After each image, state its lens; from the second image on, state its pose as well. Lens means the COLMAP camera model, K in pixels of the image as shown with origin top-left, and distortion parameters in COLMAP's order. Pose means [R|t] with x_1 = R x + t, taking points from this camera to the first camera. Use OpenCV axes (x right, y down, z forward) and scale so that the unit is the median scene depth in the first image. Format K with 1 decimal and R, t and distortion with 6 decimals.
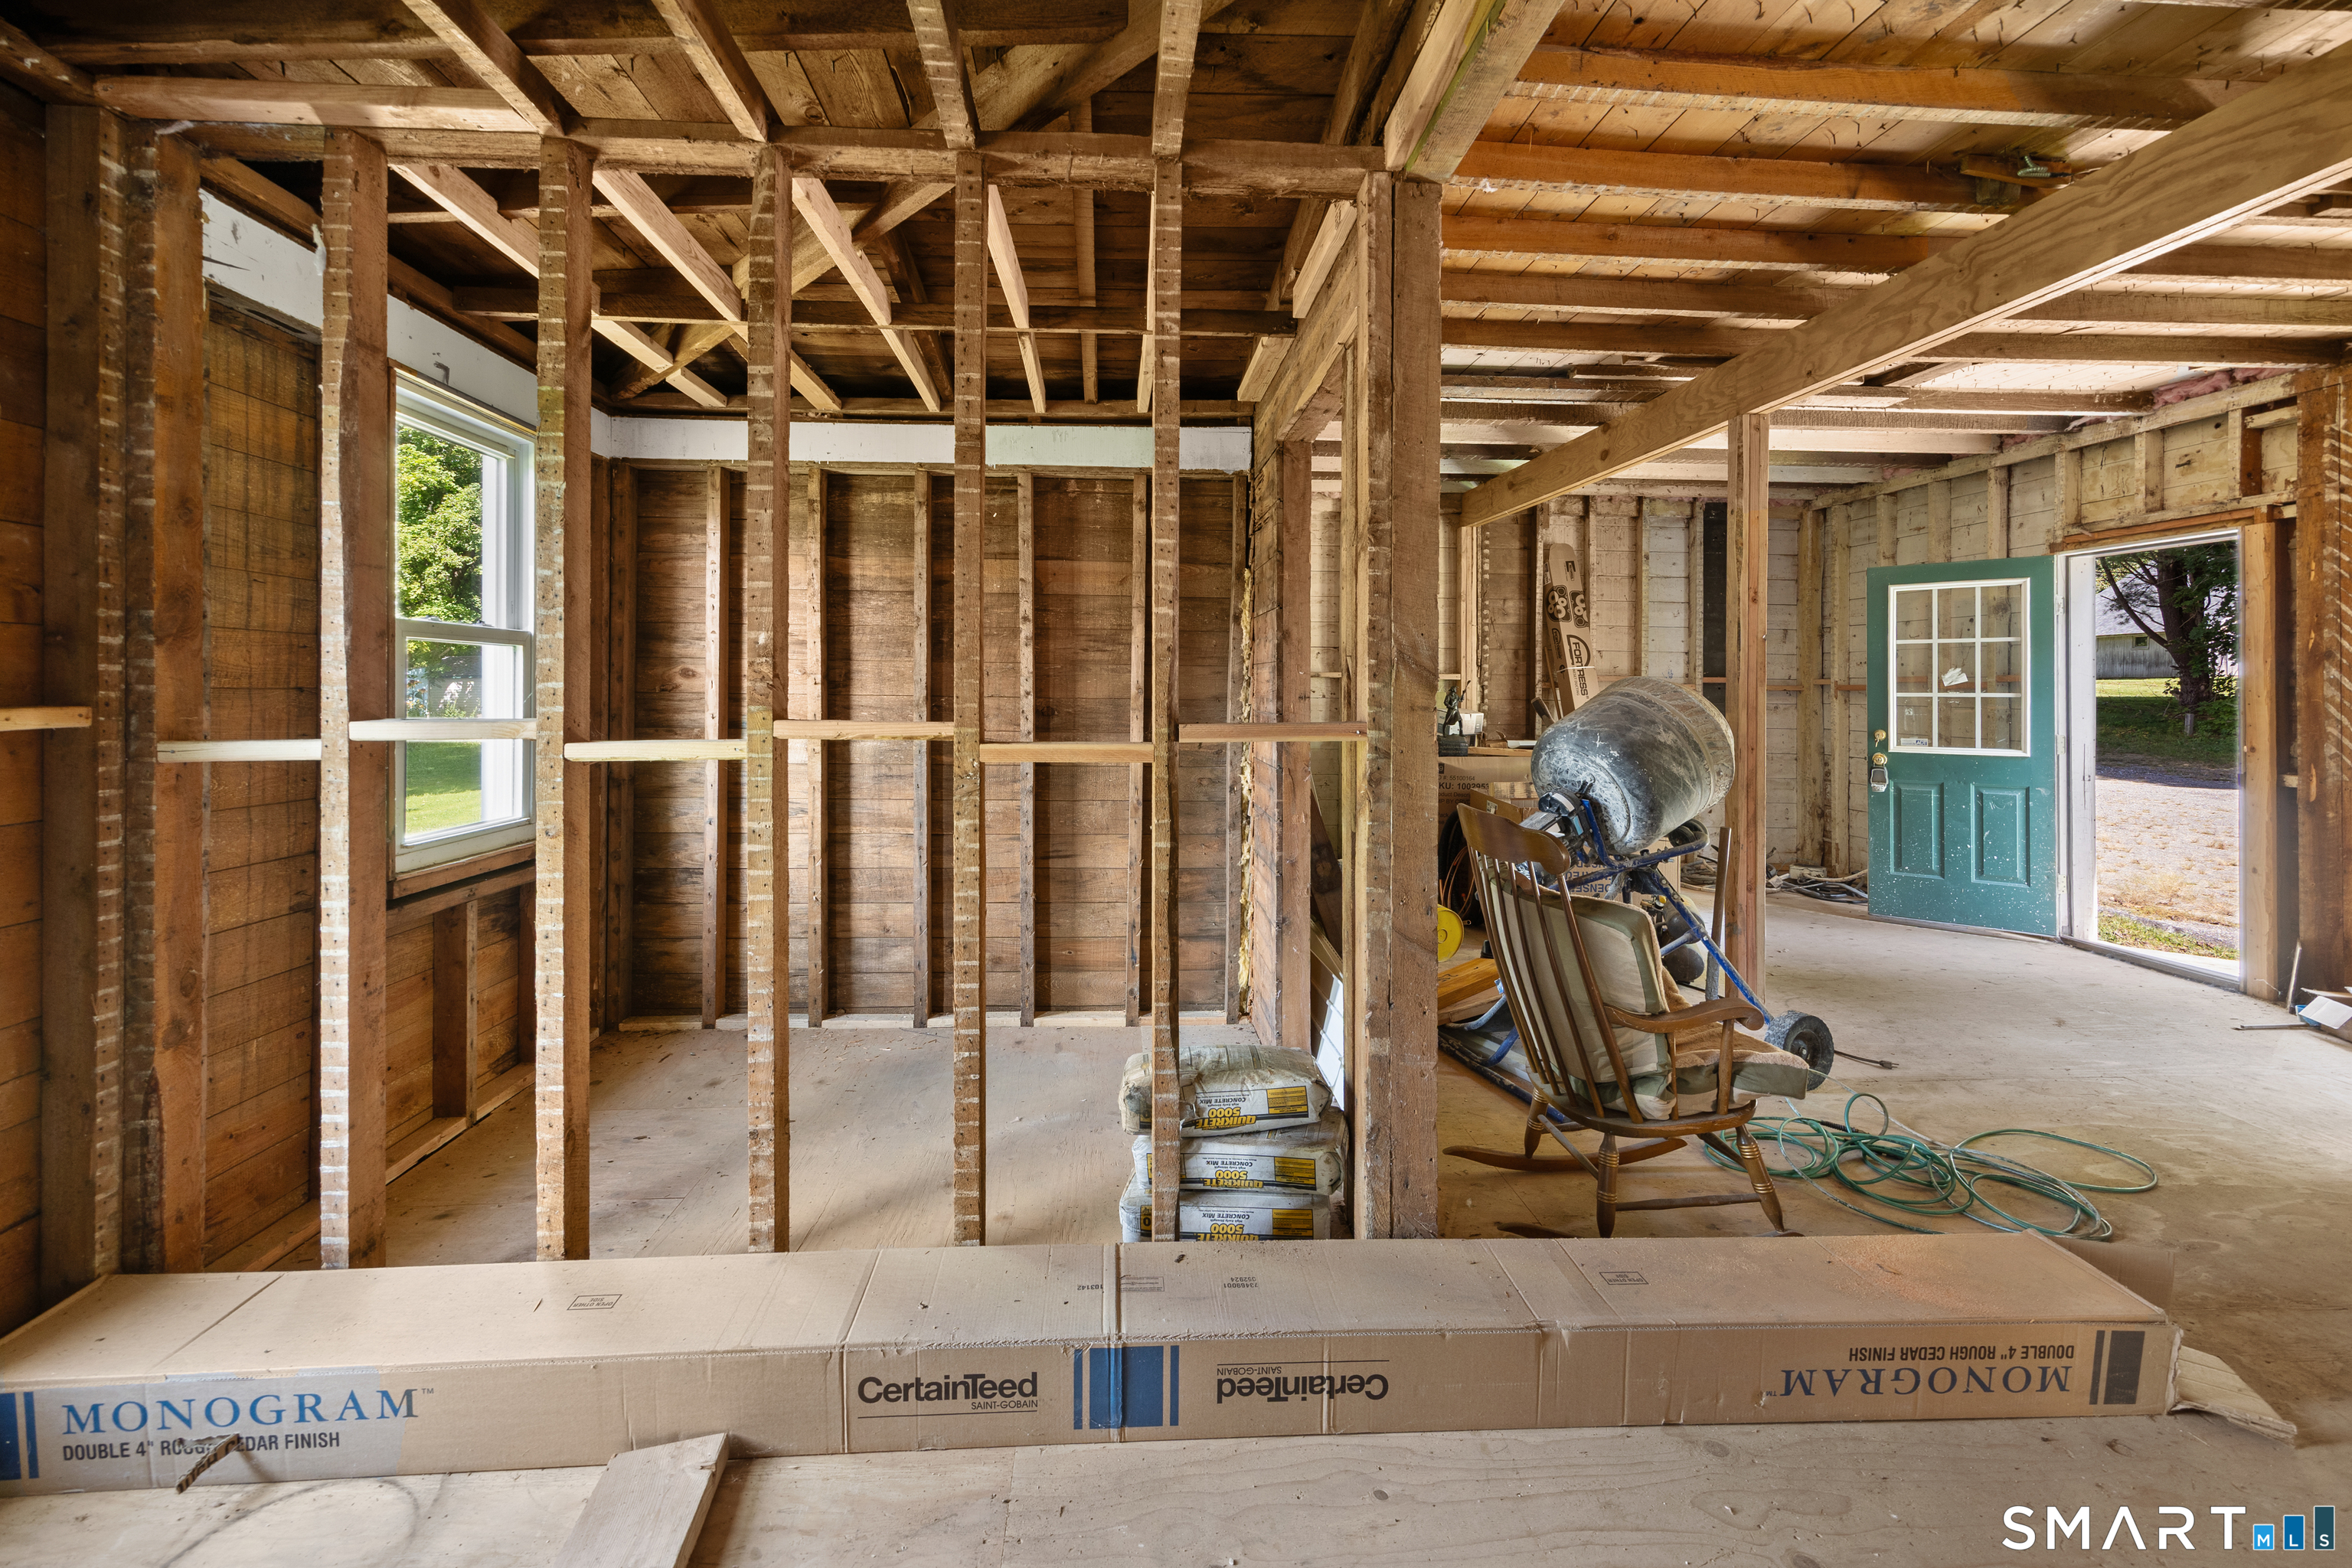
lens RADIAL K [[968.6, 0, 1181.8], [0, 968.6, 698.1], [0, 0, 1]] dist [0.000273, -0.000255]
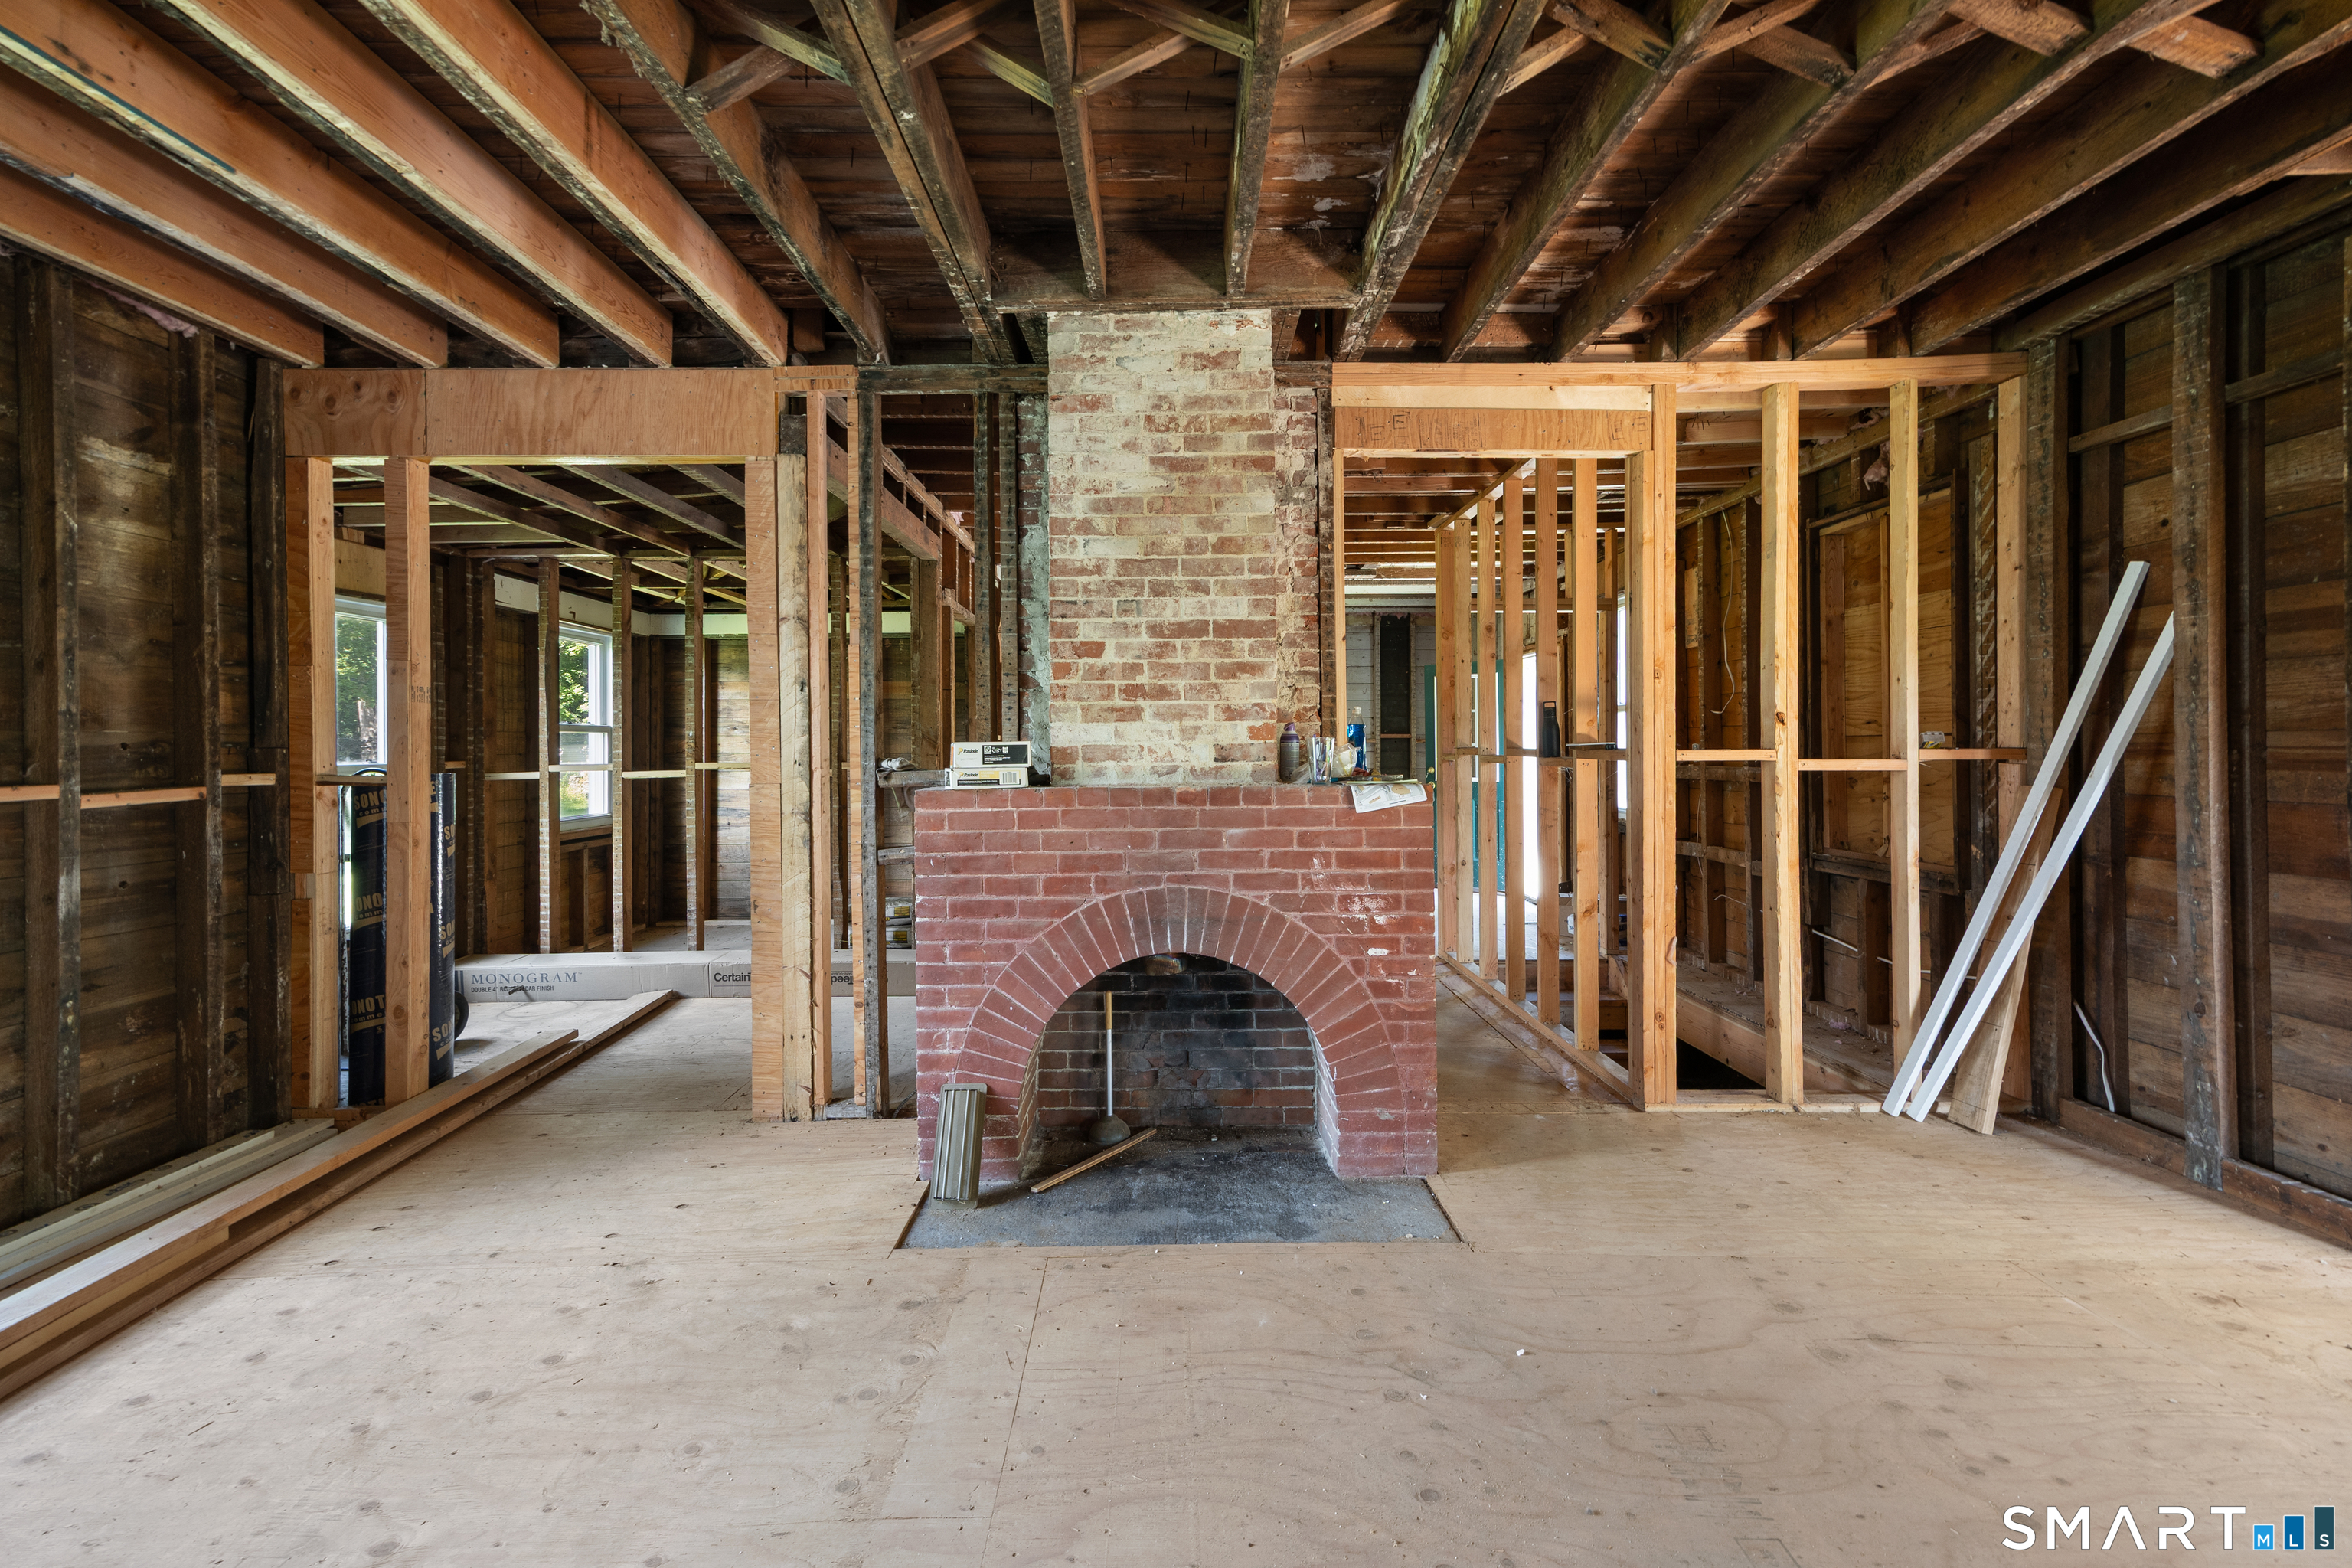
lens RADIAL K [[958.7, 0, 1179.9], [0, 958.7, 744.1], [0, 0, 1]] dist [0.016053, 0.000161]
pose [[0.998113, -0.013184, -0.059975, 1.146273], [0.012612, 0.999871, -0.009902, 0.013320], [0.060098, 0.009127, 0.998151, -1.696323]]
